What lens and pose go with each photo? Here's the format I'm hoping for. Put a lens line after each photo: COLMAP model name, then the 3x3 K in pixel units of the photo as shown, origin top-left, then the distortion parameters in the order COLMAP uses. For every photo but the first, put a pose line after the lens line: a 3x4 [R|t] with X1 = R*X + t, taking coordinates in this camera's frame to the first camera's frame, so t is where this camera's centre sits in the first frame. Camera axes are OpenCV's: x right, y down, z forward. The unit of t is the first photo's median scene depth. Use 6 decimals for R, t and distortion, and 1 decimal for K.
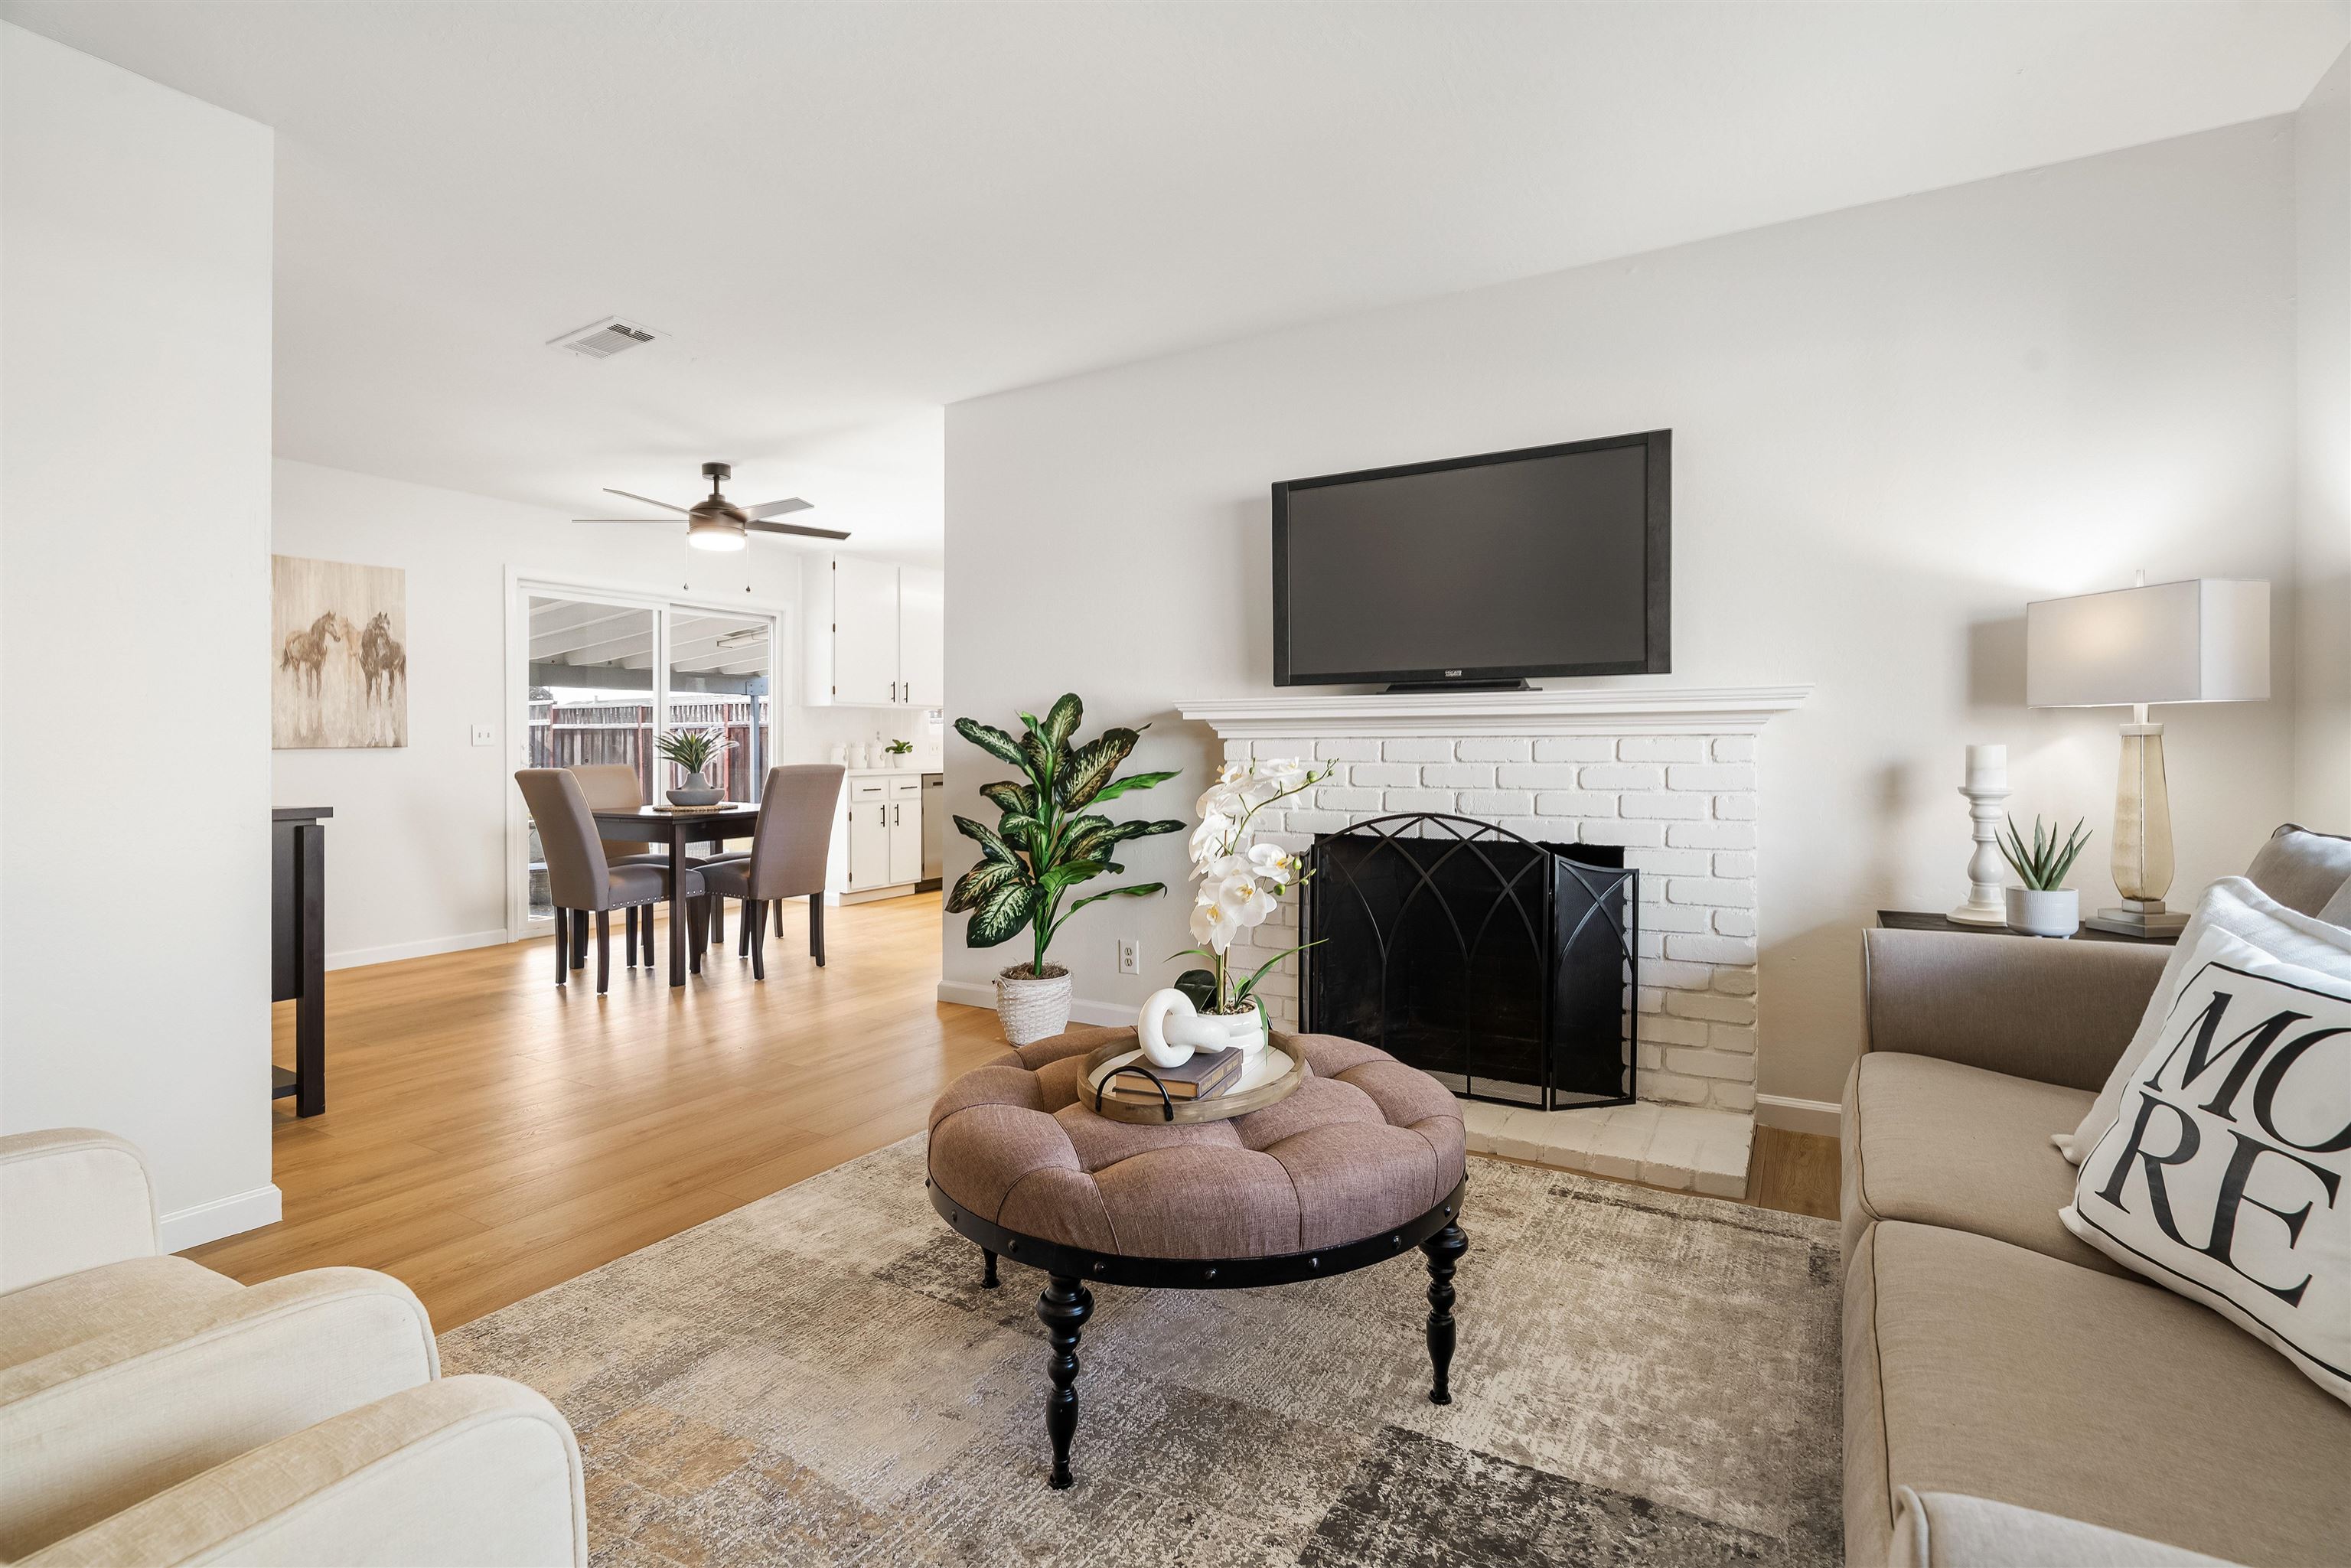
lens RADIAL K [[1101.4, 0, 1179.9], [0, 1101.4, 736.1], [0, 0, 1]] dist [-0.002451, -0.000118]
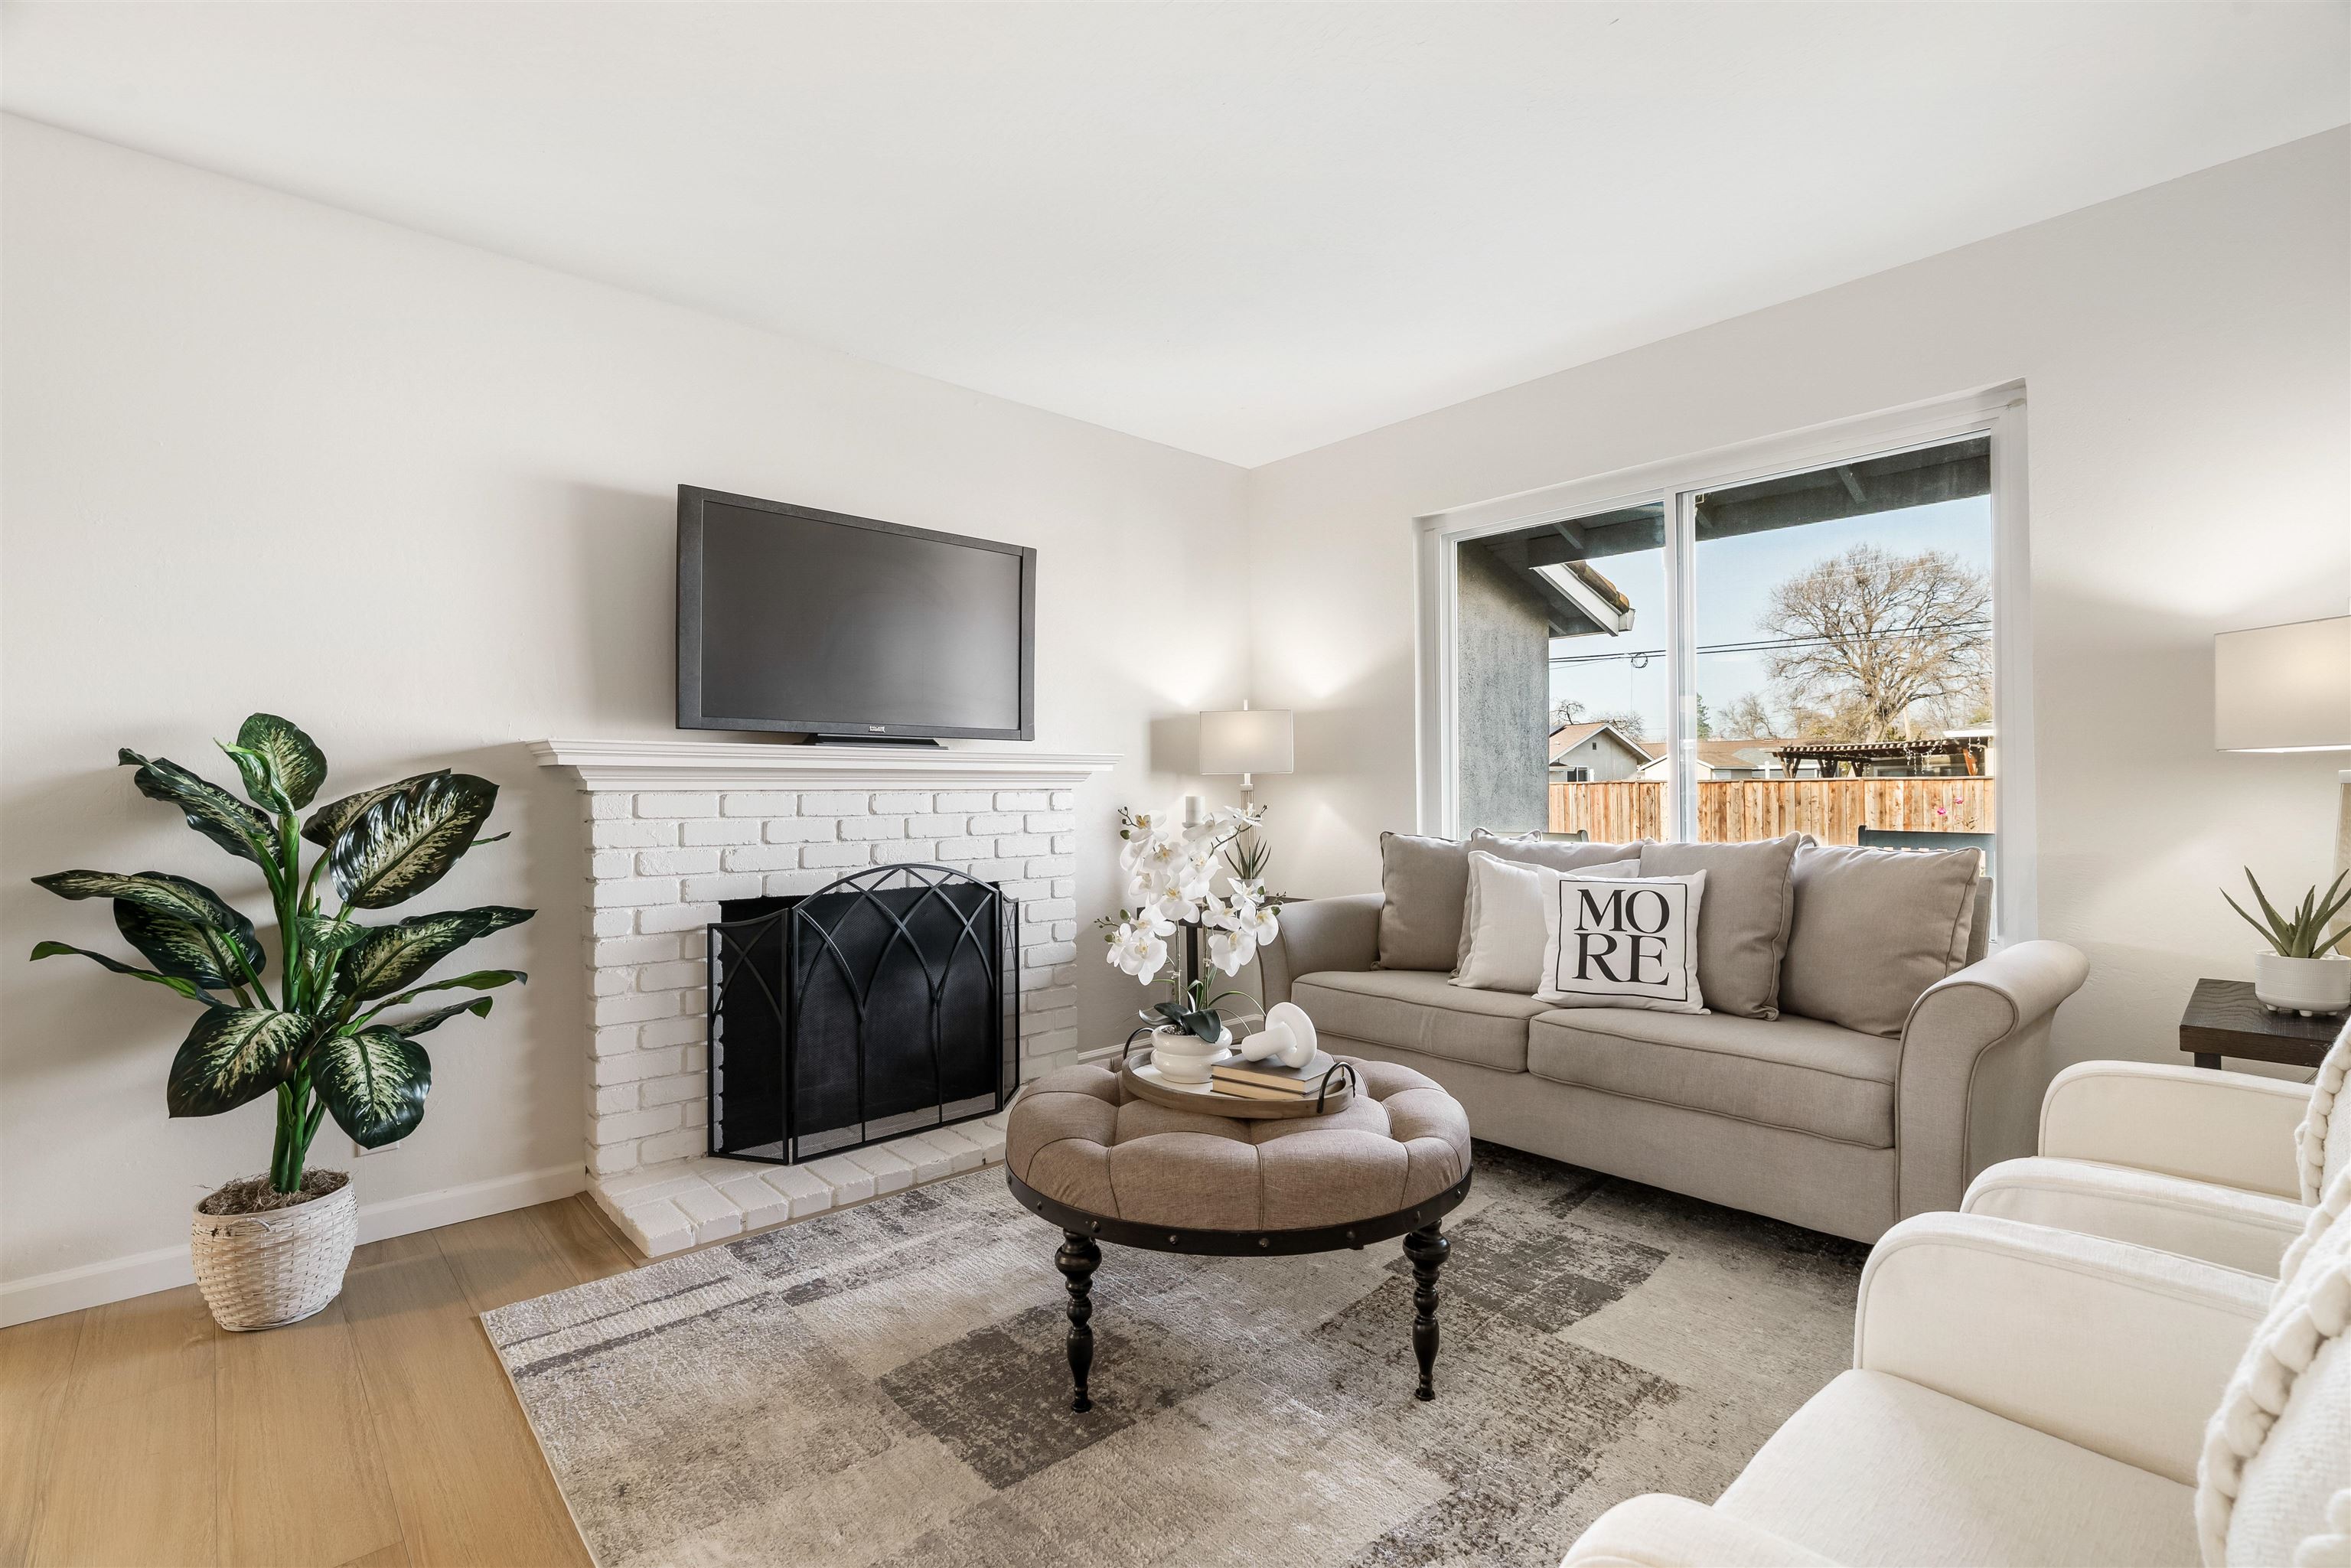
lens RADIAL K [[1074.9, 0, 1167.9], [0, 1074.9, 798.2], [0, 0, 1]] dist [-0.015032, 0.008060]
pose [[0.296518, -0.002410, 0.955024, -0.653358], [-0.000228, 0.999997, 0.002595, 0.005907], [-0.955027, -0.000987, 0.296517, 0.463569]]
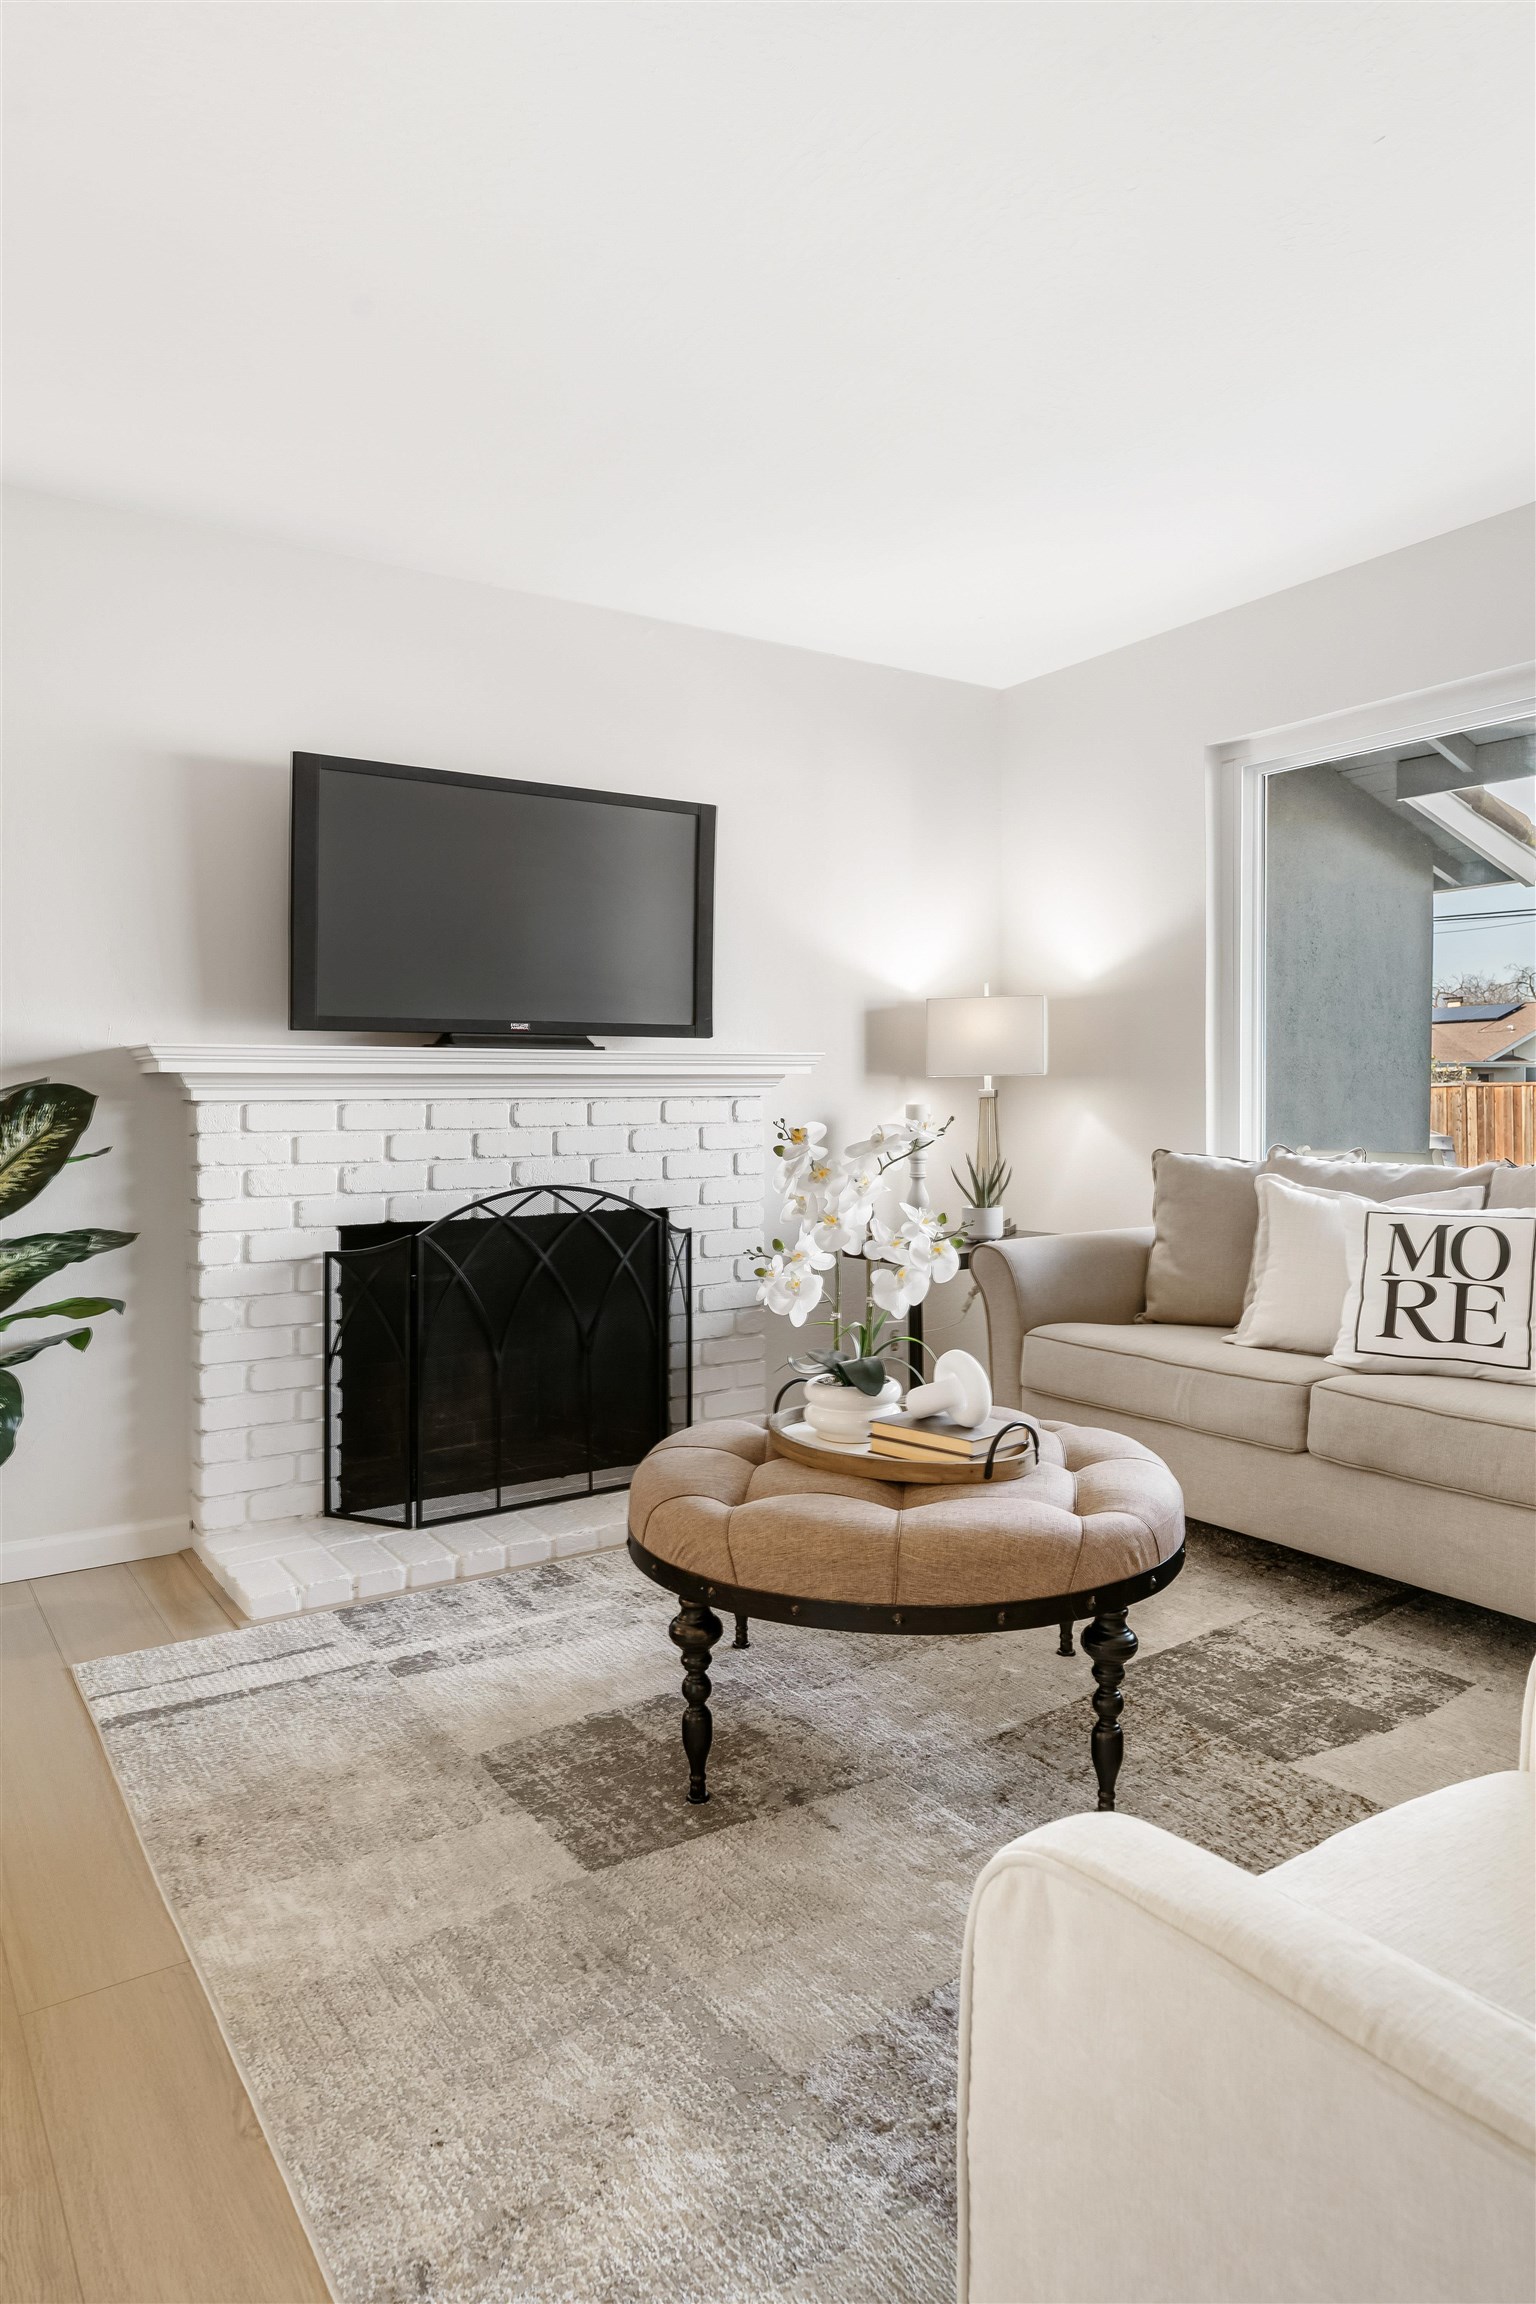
lens RADIAL K [[1409.9, 0, 769.4], [0, 1409.9, 1111.6], [0, 0, 1]] dist [0.001114, -0.000524]
pose [[0.424695, -0.006812, 0.905311, -0.710149], [0.002005, 0.999976, 0.006583, 0.004071], [-0.905334, -0.000981, 0.424699, 0.359664]]
